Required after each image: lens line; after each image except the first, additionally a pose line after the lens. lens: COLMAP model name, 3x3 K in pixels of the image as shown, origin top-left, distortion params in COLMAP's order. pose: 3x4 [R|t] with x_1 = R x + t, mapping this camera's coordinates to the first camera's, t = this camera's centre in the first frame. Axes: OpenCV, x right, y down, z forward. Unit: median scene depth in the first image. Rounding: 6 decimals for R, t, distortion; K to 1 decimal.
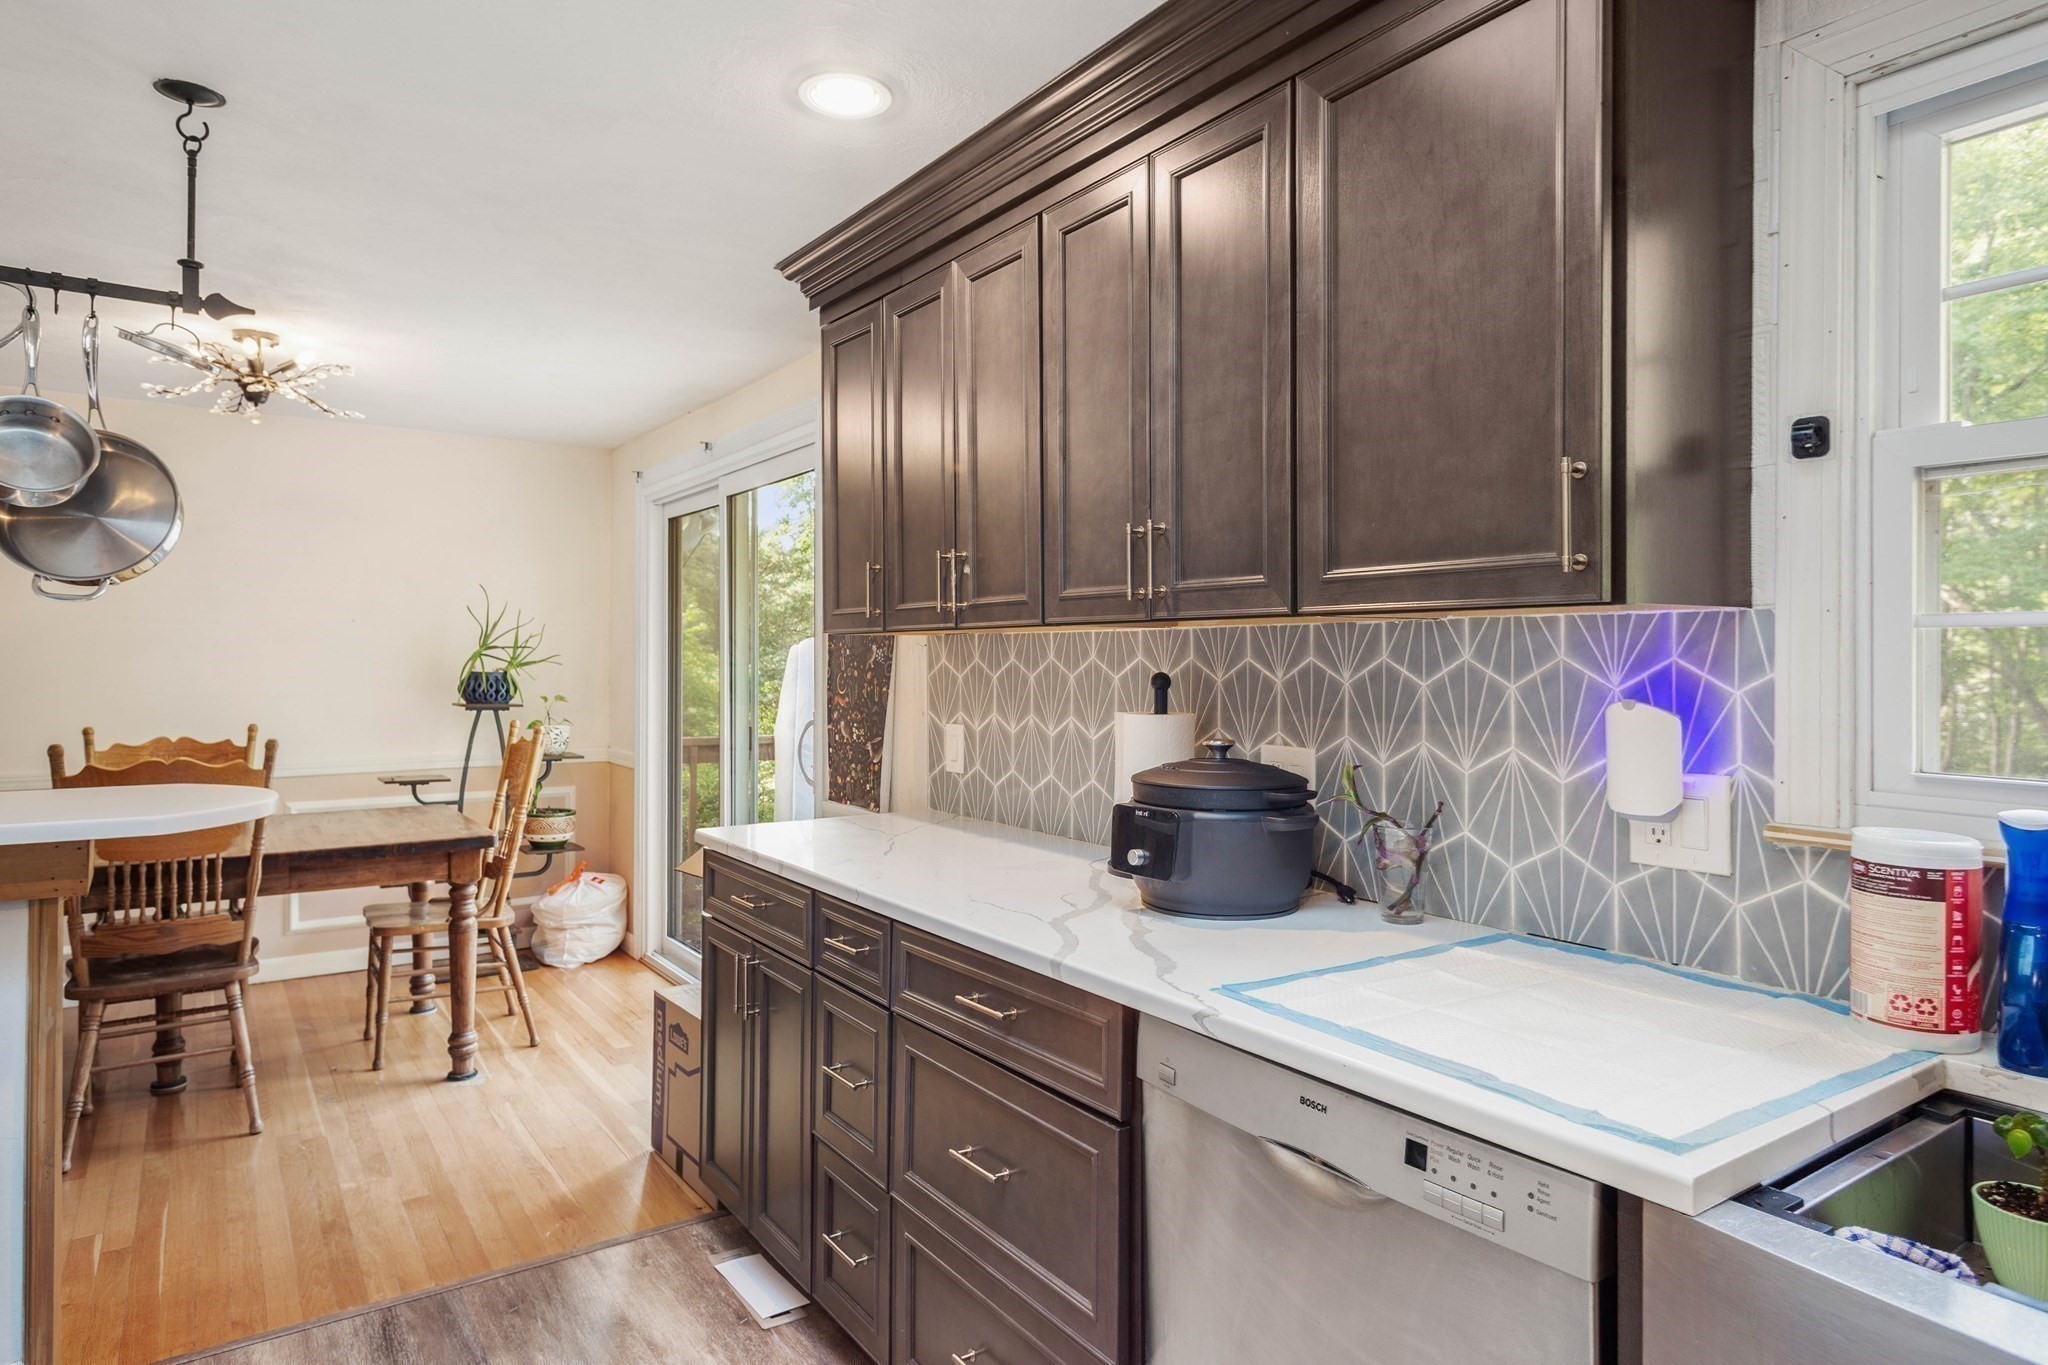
lens RADIAL K [[1177.3, 0, 1024.8], [0, 1177.3, 668.9], [0, 0, 1]] dist [0.016069, -0.008386]
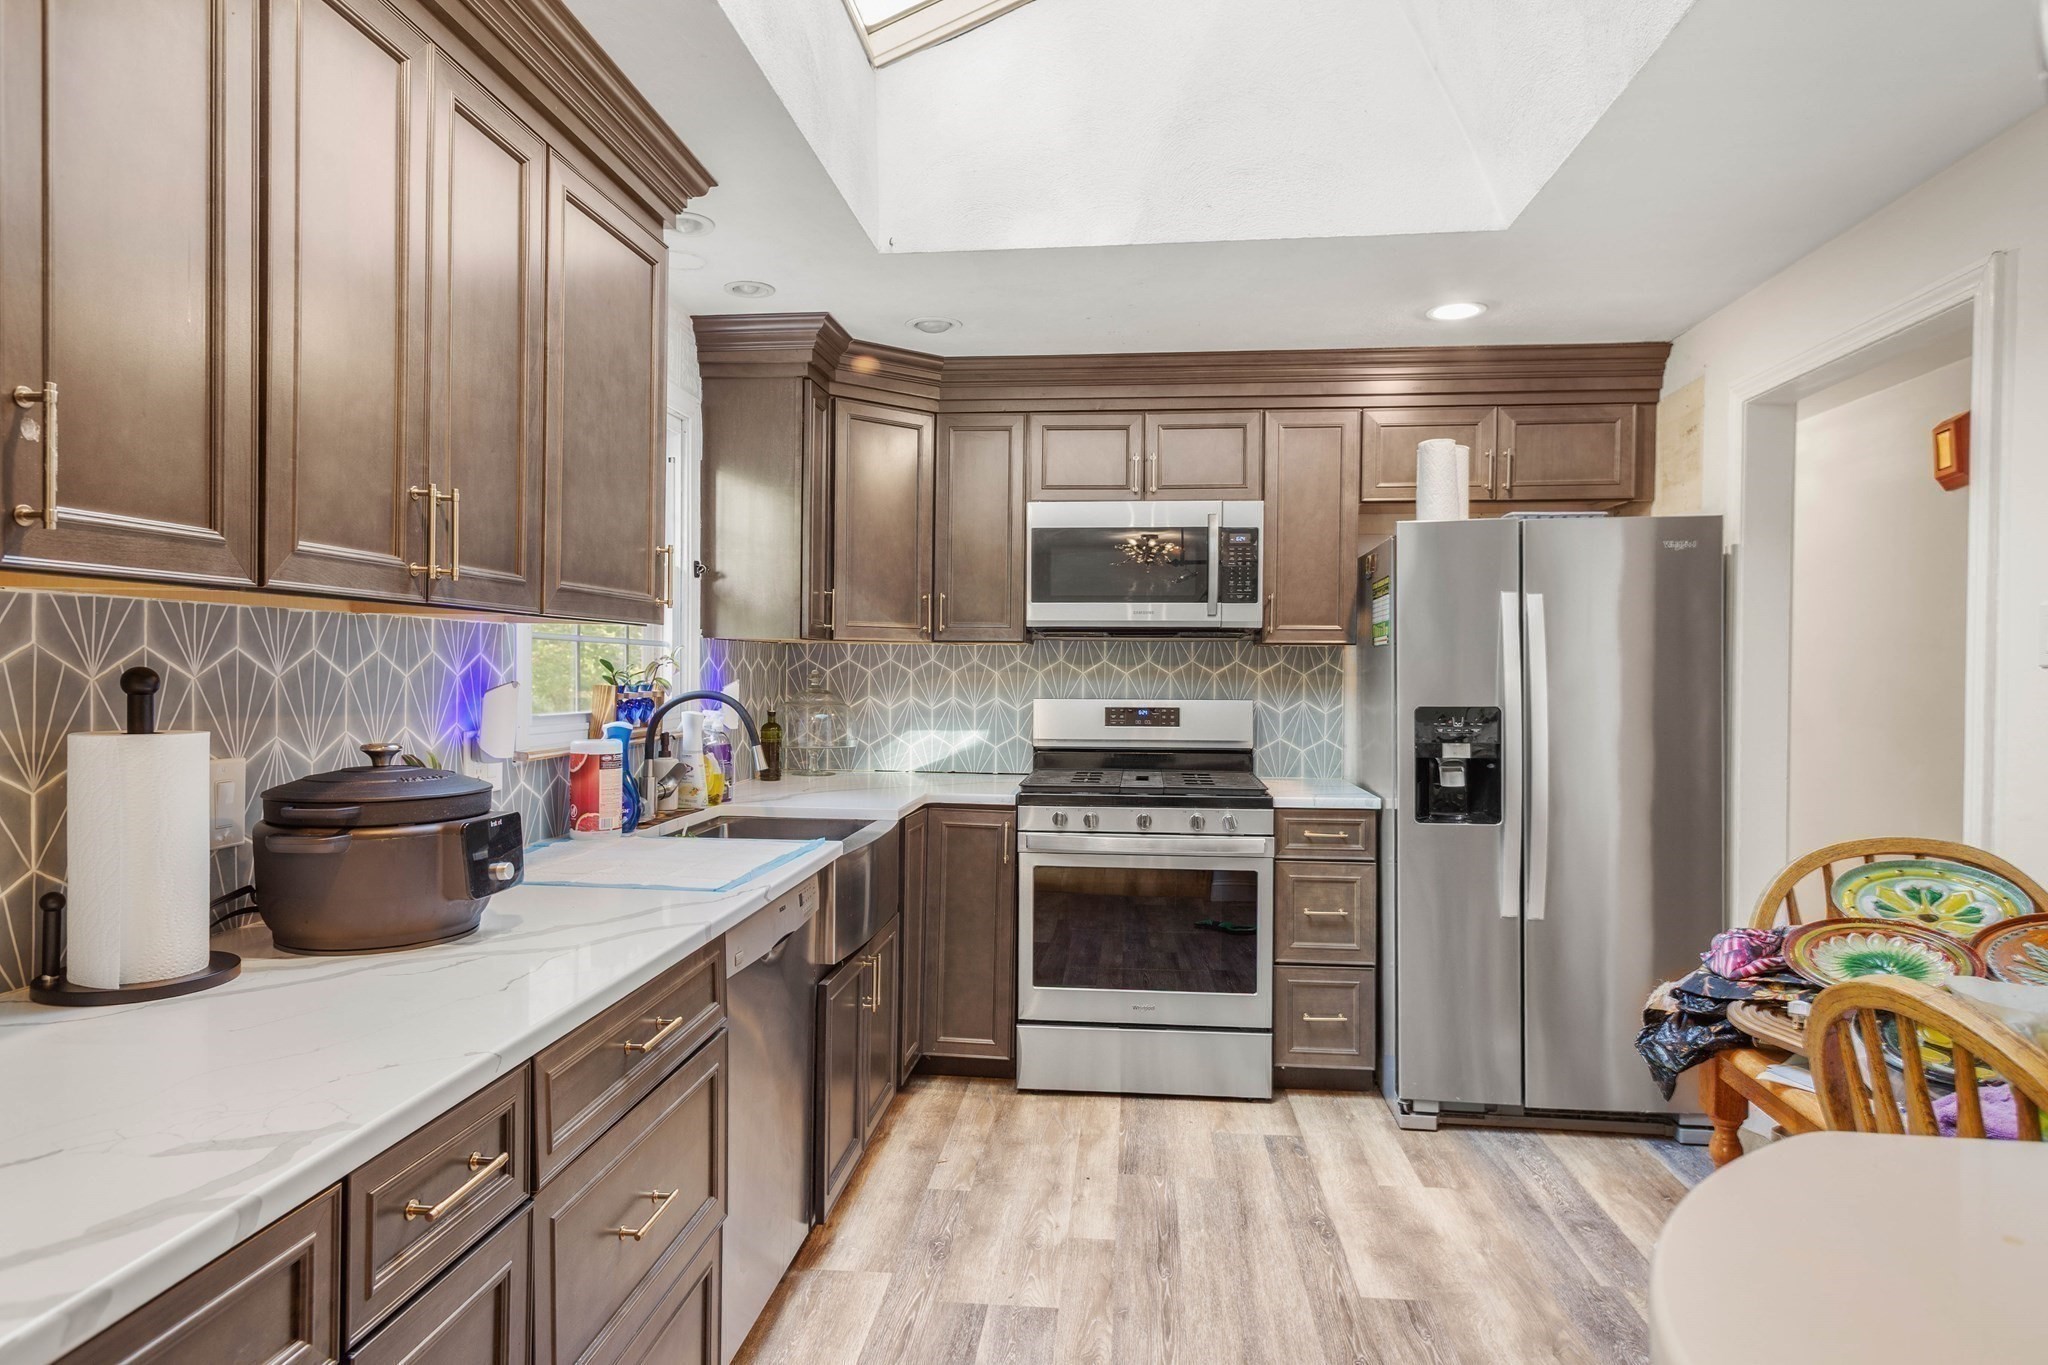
lens RADIAL K [[1177.3, 0, 1037.4], [0, 1177.3, 675.8], [0, 0, 1]] dist [0.016069, -0.008386]
pose [[-0.768032, -0.018760, 0.640137, -0.728227], [-0.013015, 0.999822, 0.013686, -0.008201], [-0.640279, 0.002180, -0.768139, 1.309391]]
